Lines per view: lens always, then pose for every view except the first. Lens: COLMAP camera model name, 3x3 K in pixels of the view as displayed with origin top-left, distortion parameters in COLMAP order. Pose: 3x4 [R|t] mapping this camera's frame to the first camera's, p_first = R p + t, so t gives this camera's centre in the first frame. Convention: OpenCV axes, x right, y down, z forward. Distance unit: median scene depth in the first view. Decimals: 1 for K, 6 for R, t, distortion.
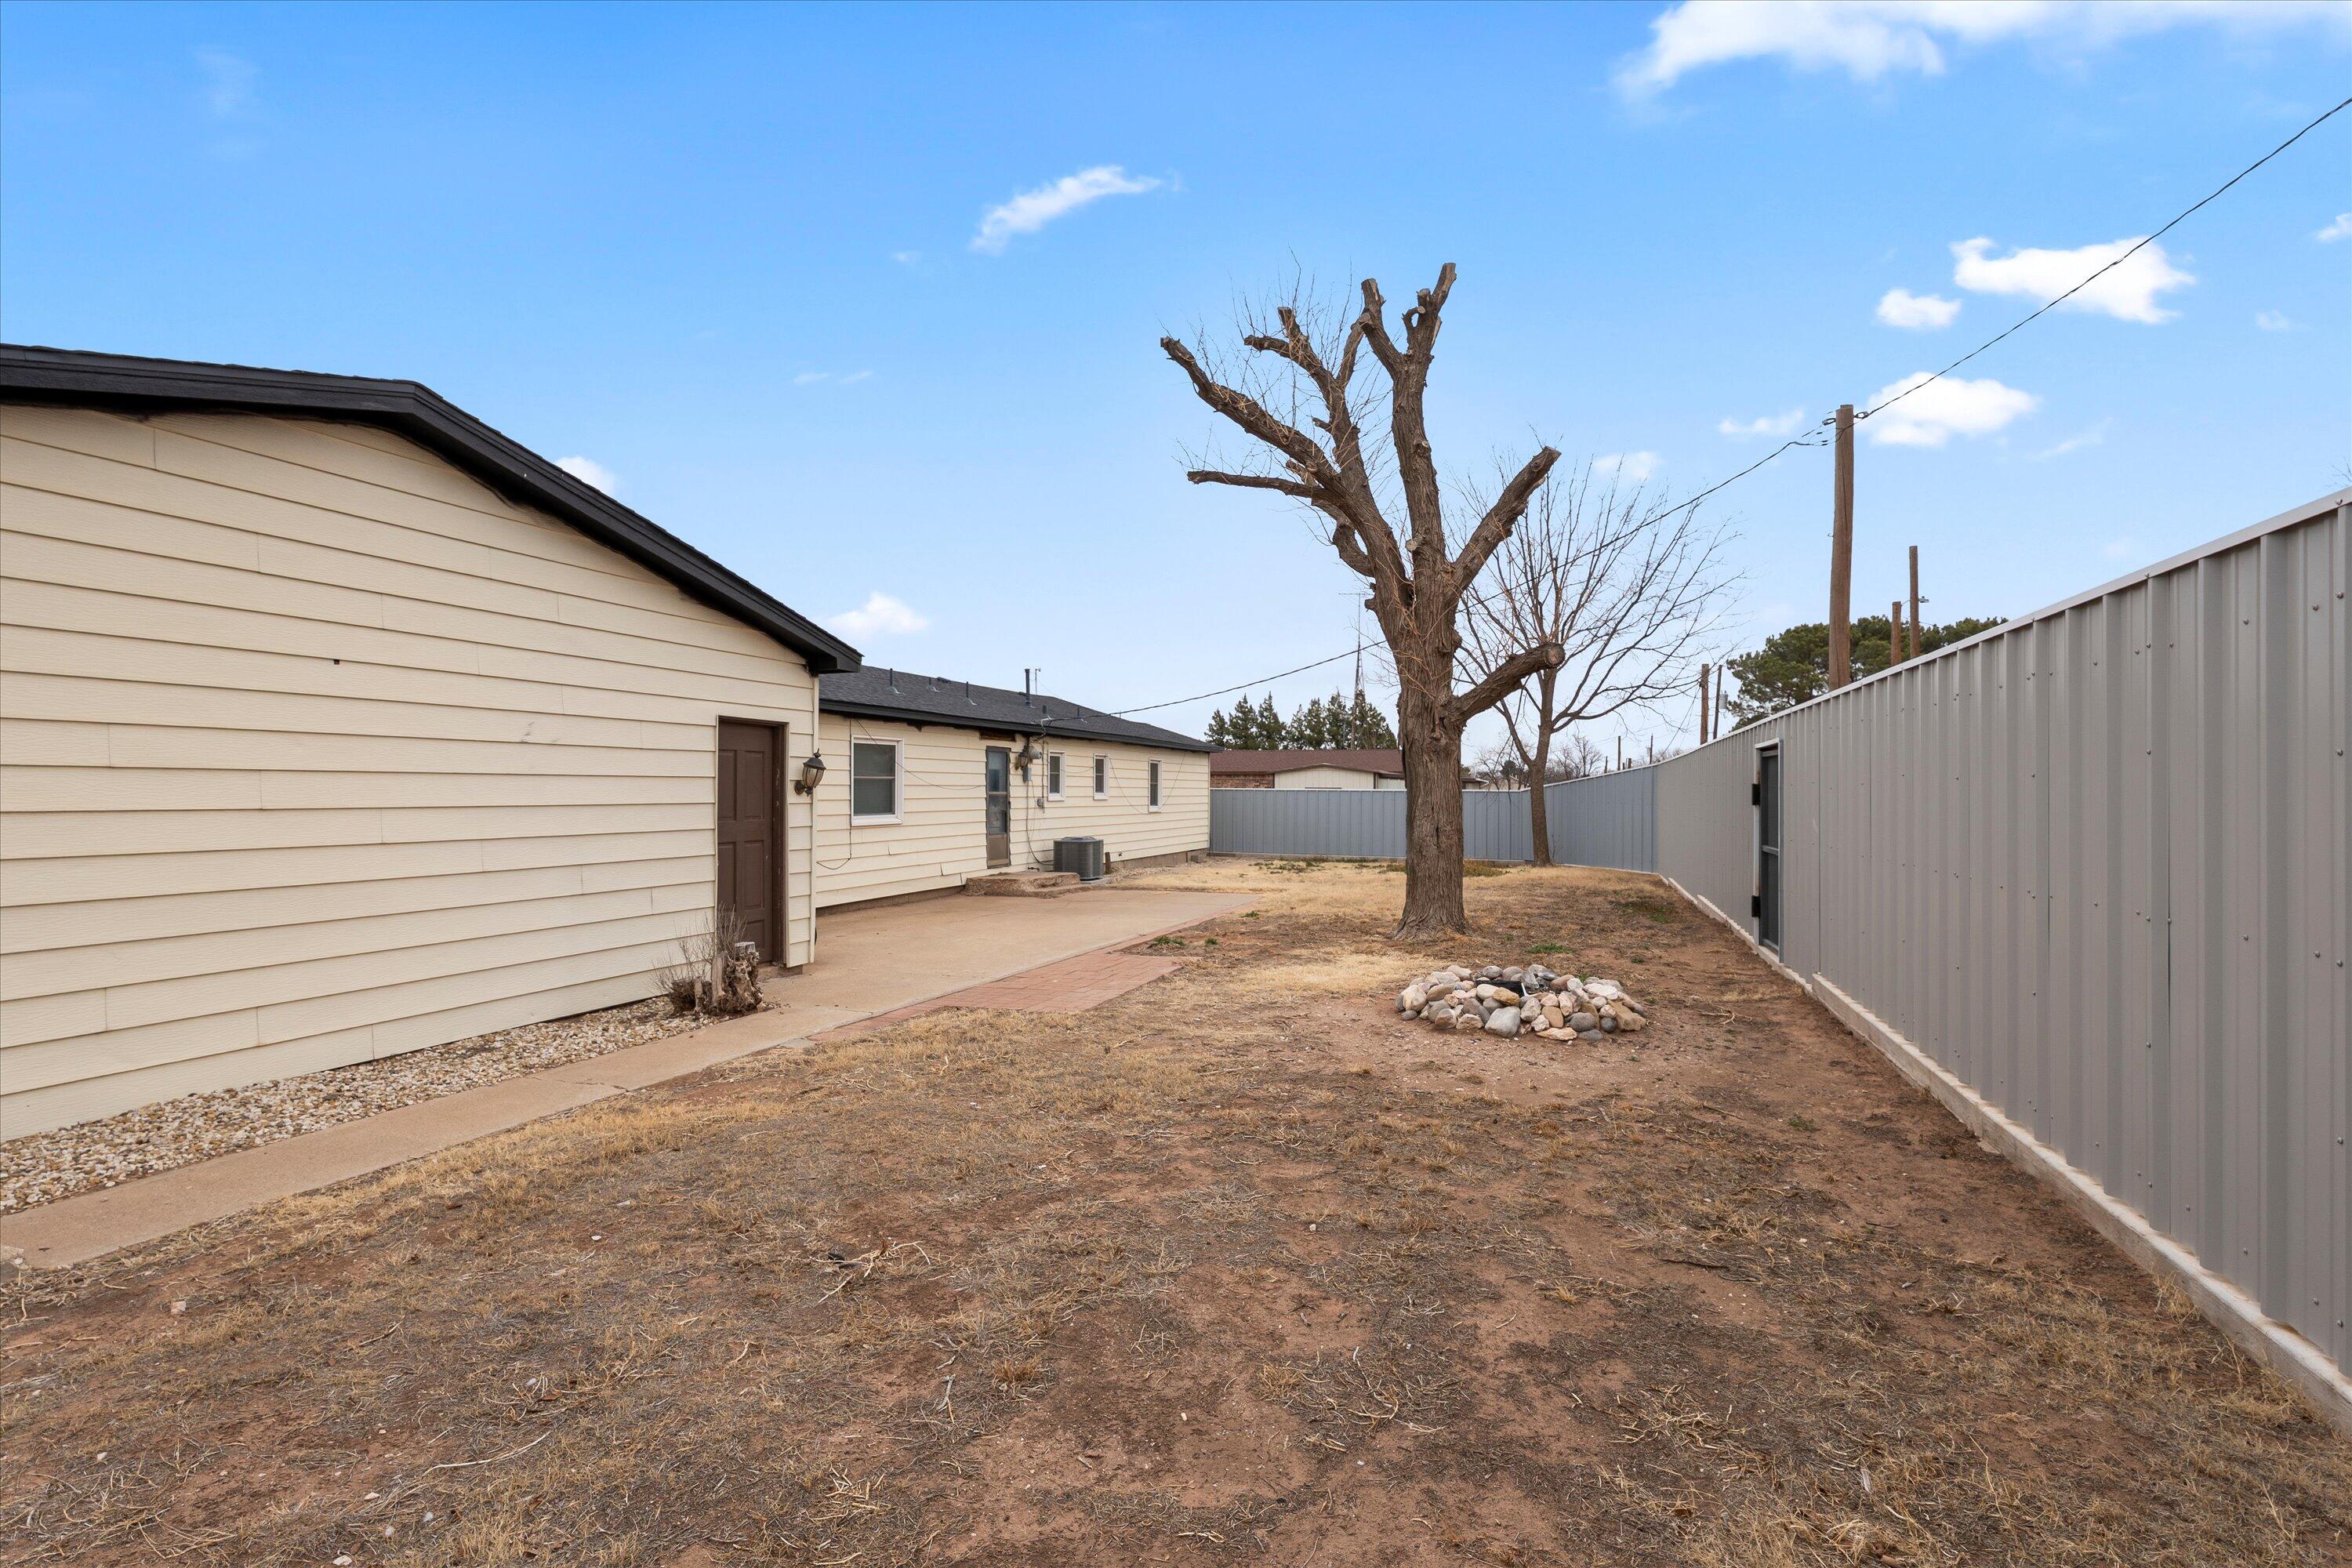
lens RADIAL K [[1108.3, 0, 1174.8], [0, 1108.3, 792.6], [0, 0, 1]] dist [0.013484, -0.000479]
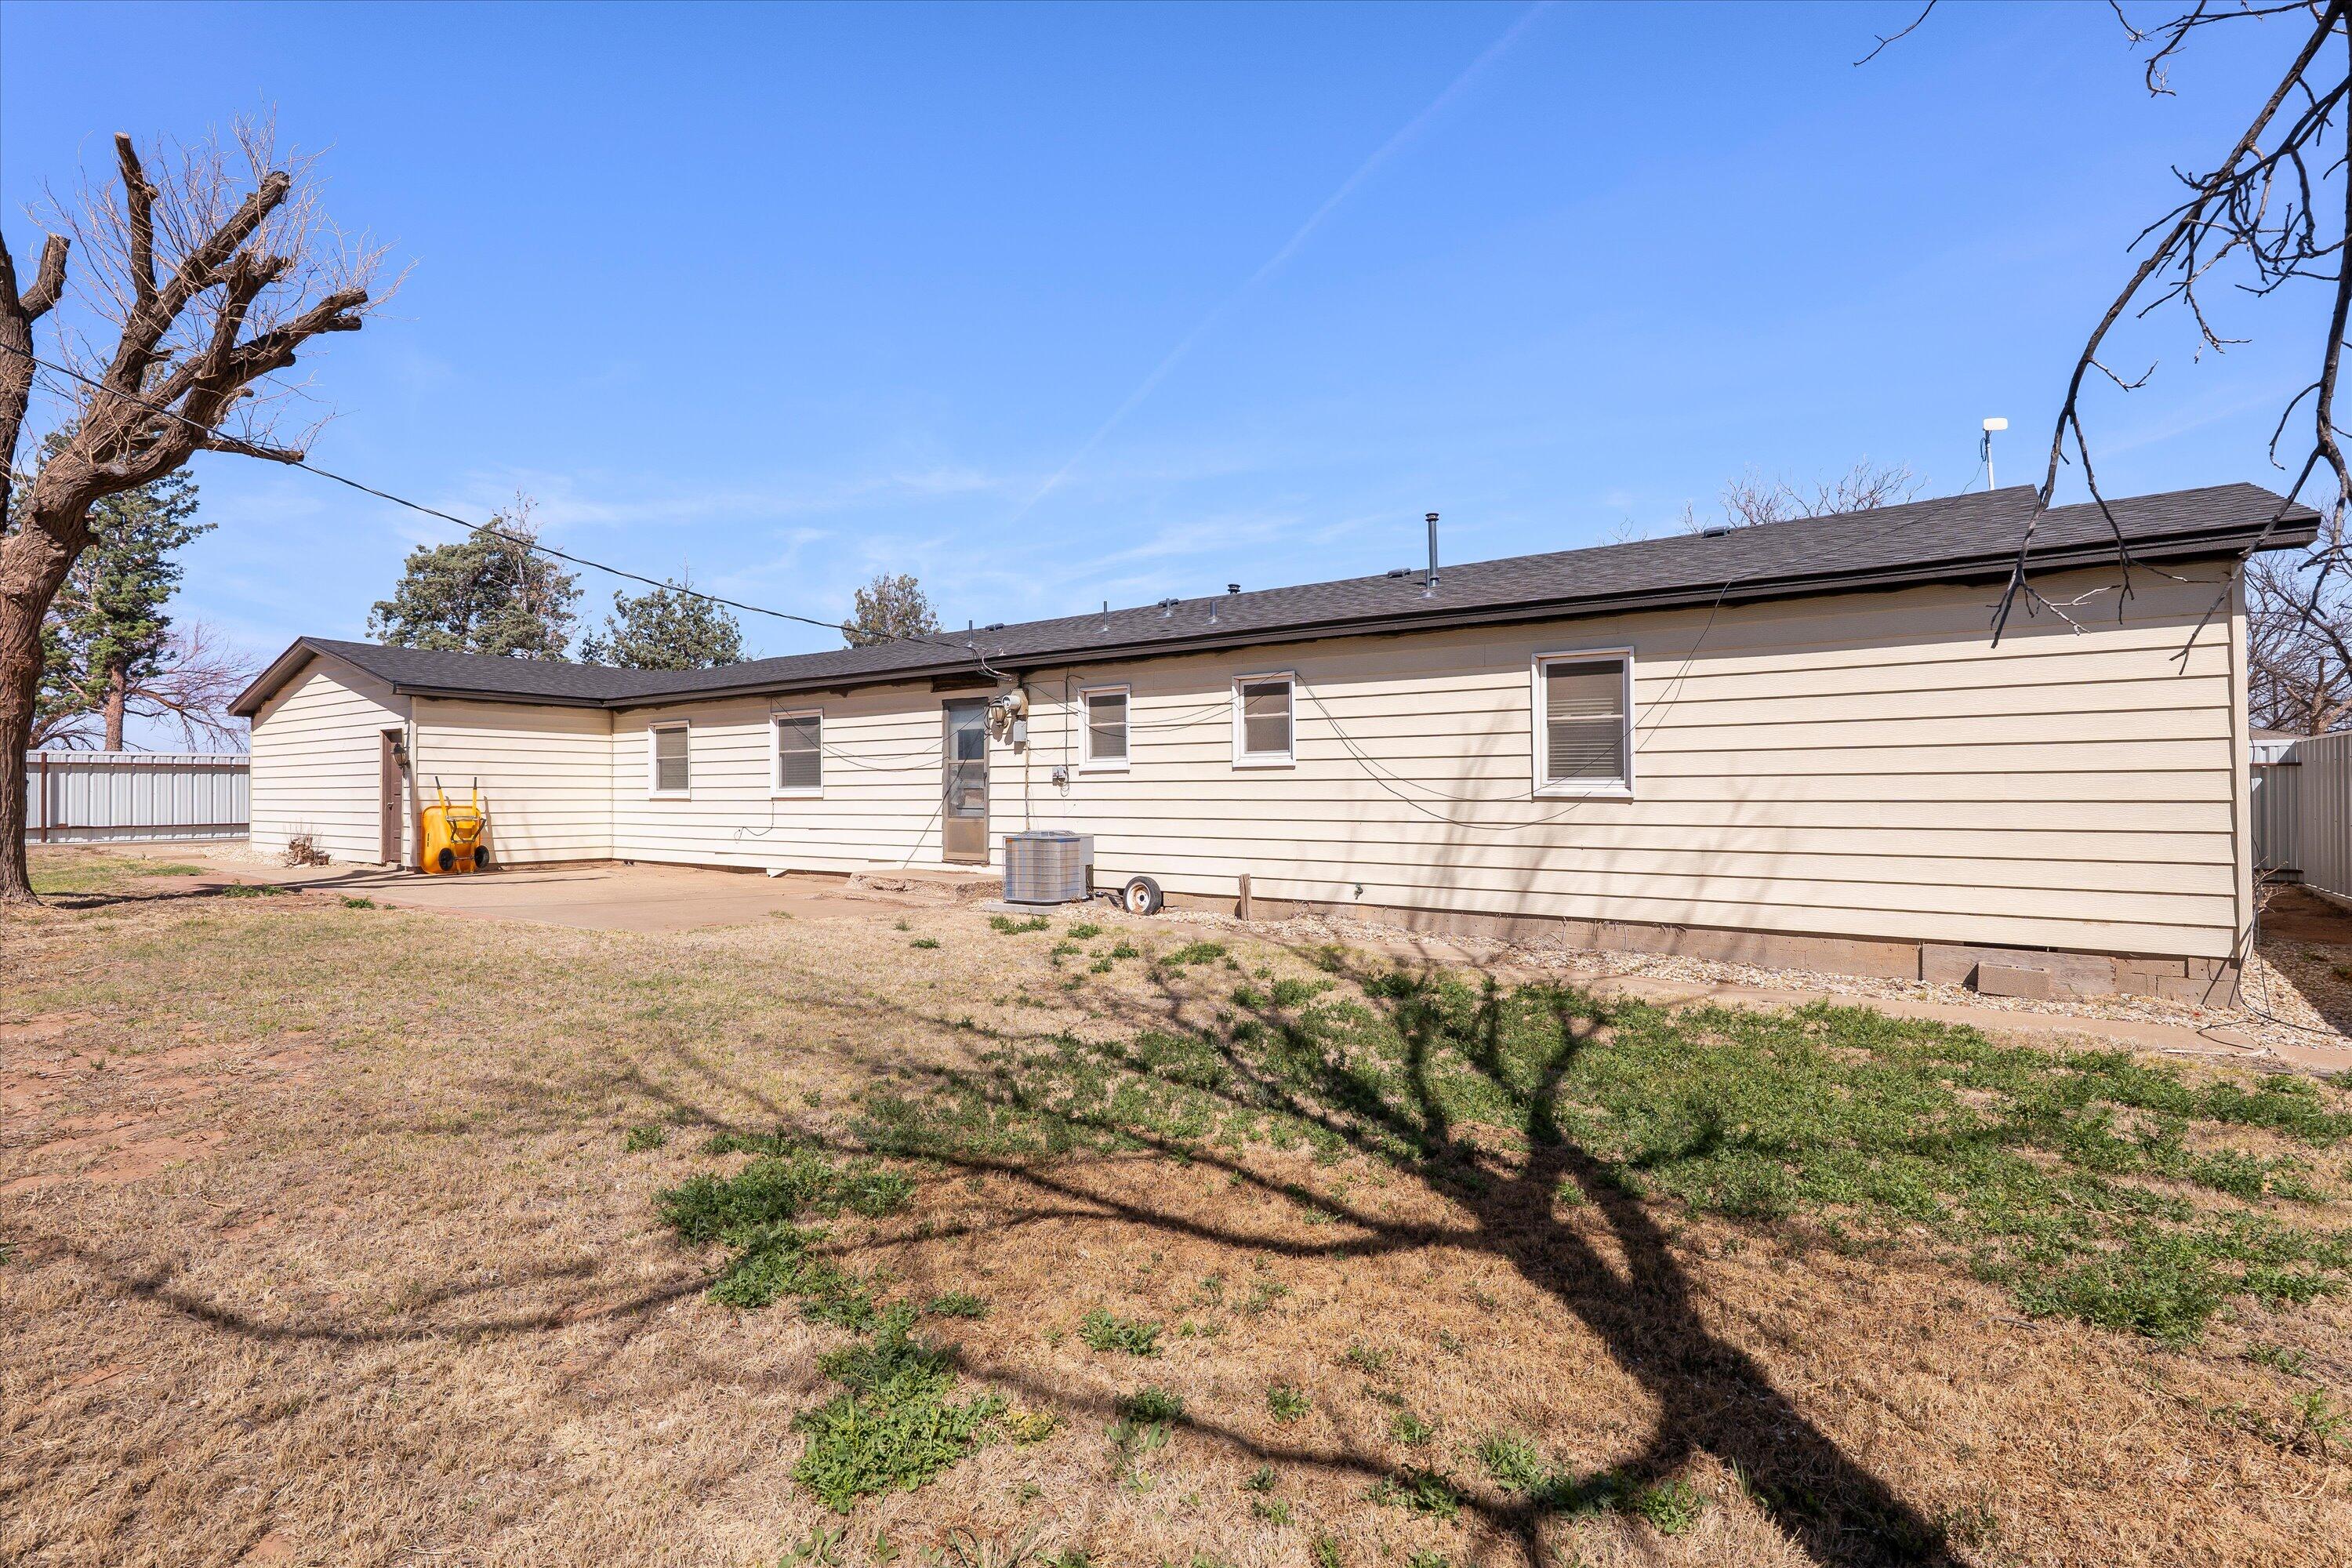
lens RADIAL K [[1125.3, 0, 1169.8], [0, 1125.3, 781.0], [0, 0, 1]] dist [0.017900, -0.000247]
pose [[-0.295374, -0.013042, -0.955293, 0.838006], [0.001086, 0.999902, -0.013987, 0.039066], [0.955381, -0.005169, -0.295331, 2.204274]]
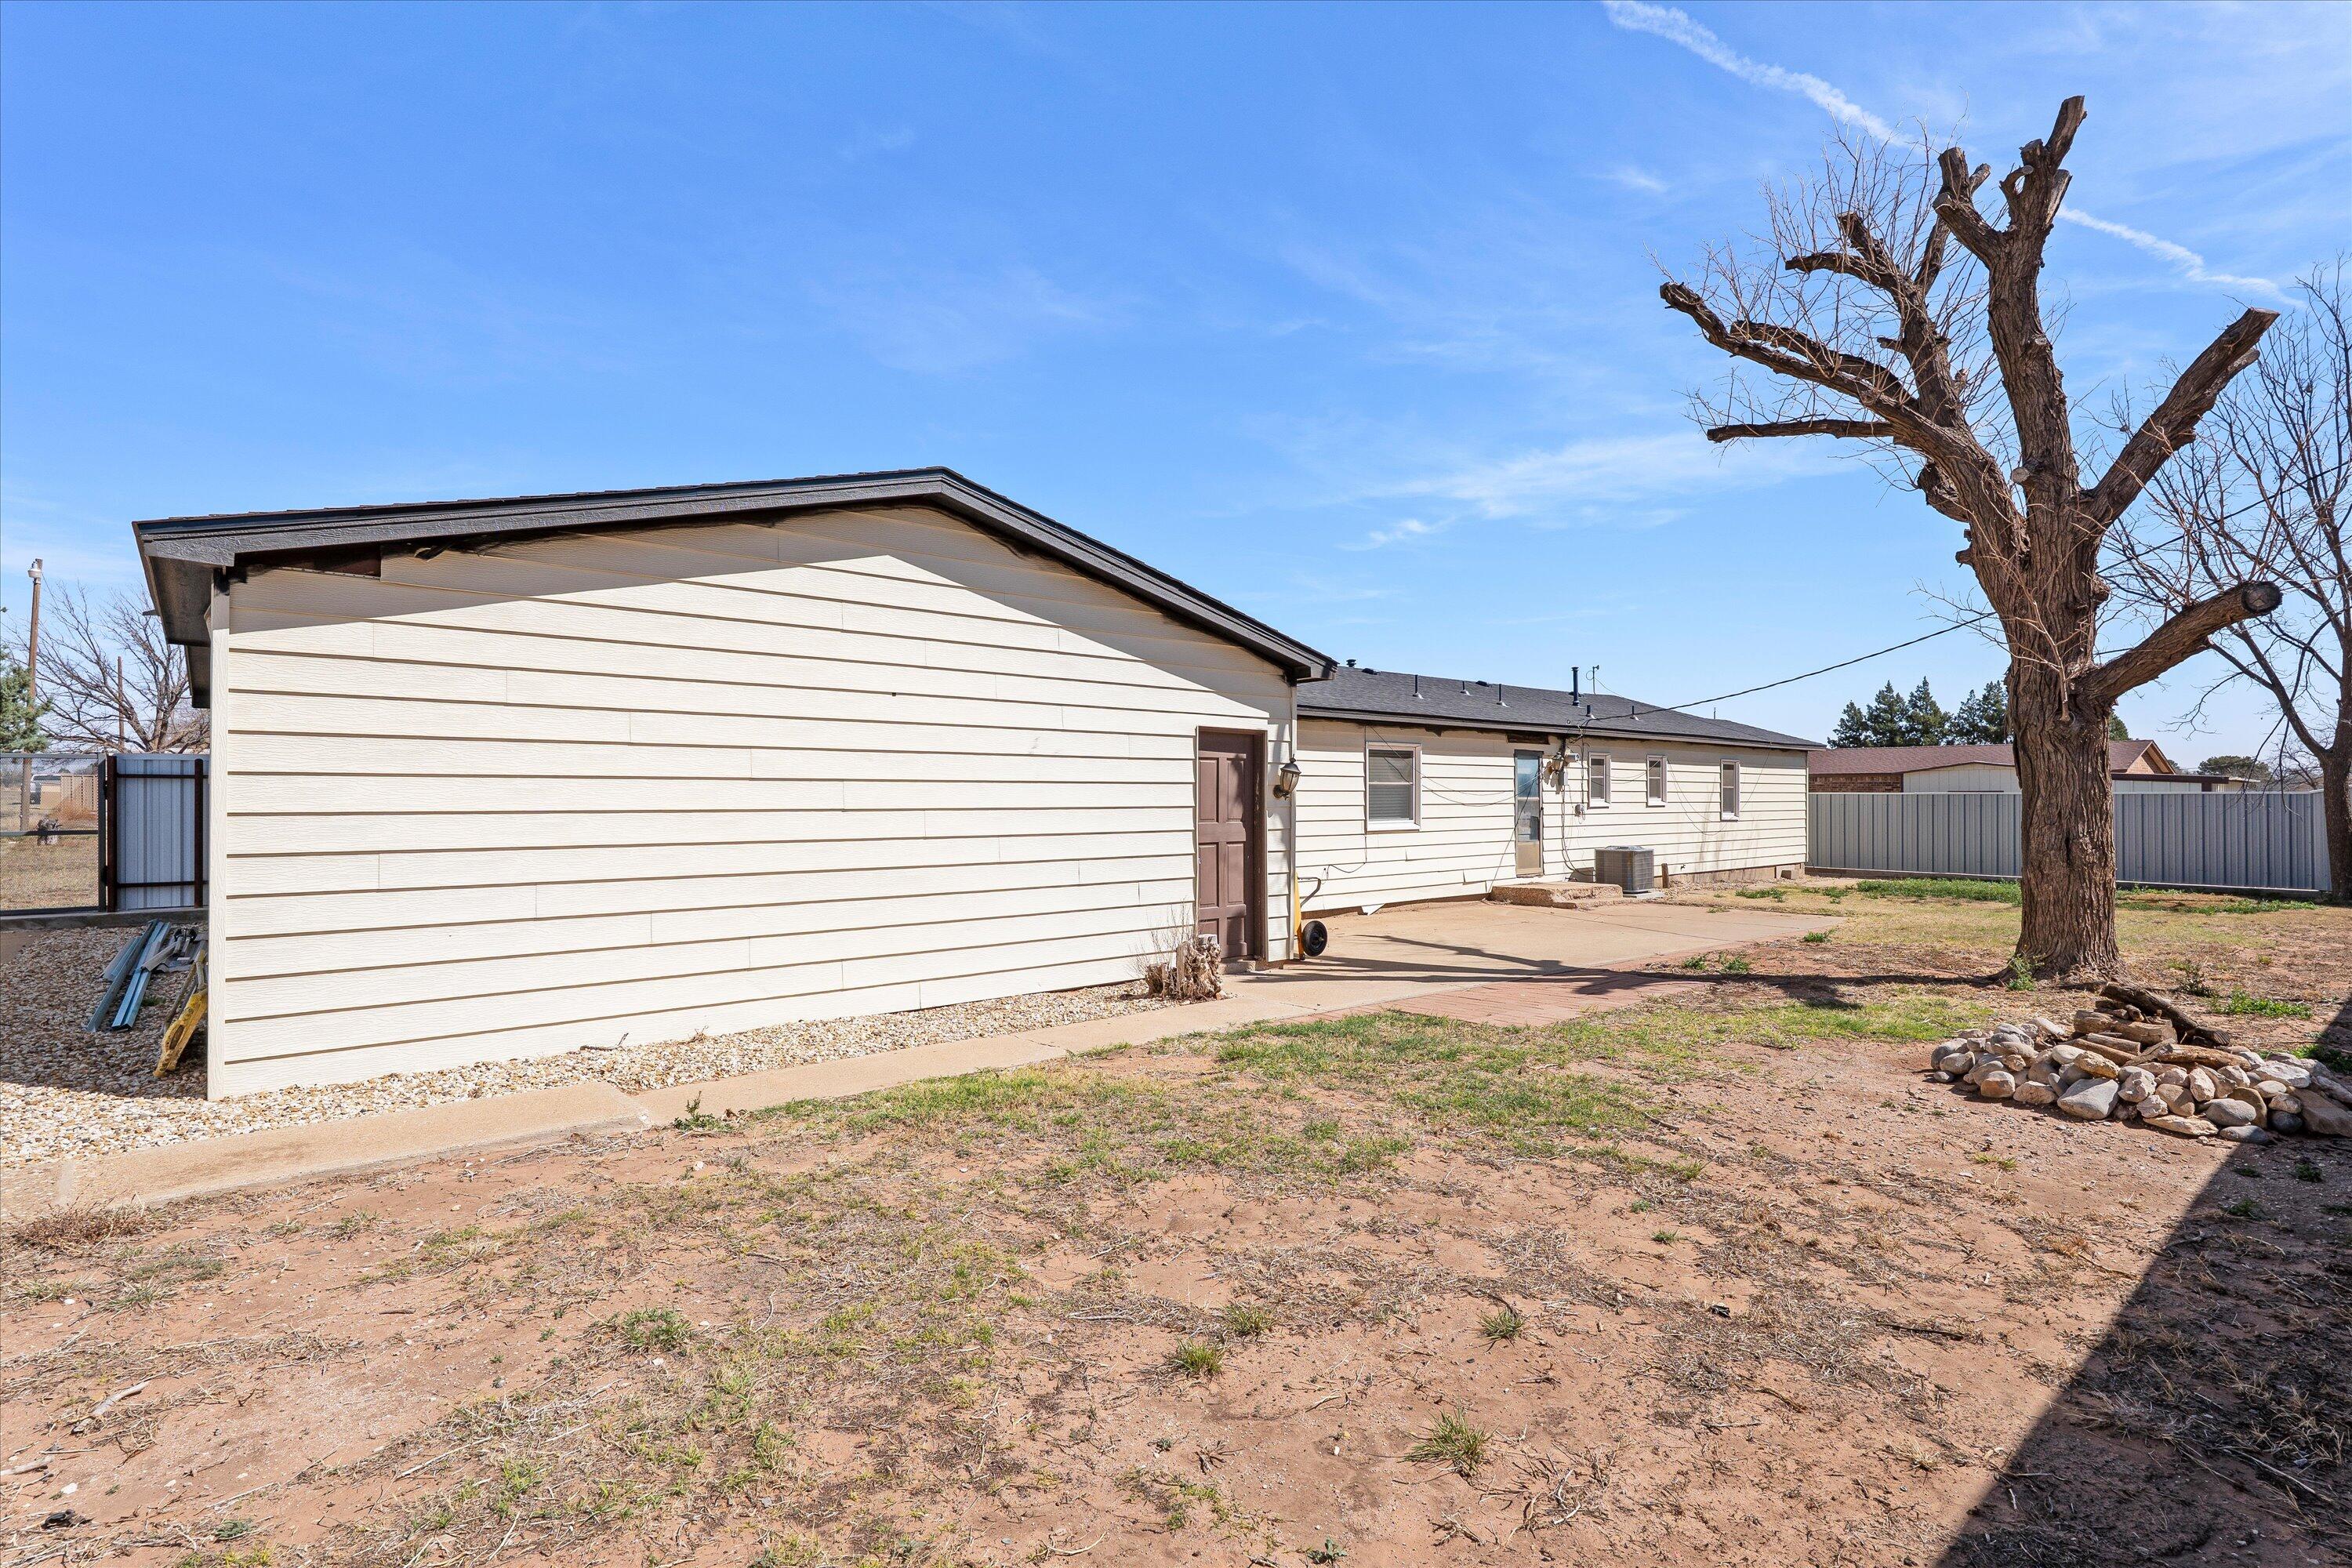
lens RADIAL K [[1108.3, 0, 1174.8], [0, 1108.3, 792.6], [0, 0, 1]] dist [0.013484, -0.000479]
pose [[0.869521, -0.007203, -0.493844, 0.078298], [0.003611, 0.999960, -0.008227, 0.003483], [0.493883, 0.005370, 0.869512, 0.027591]]
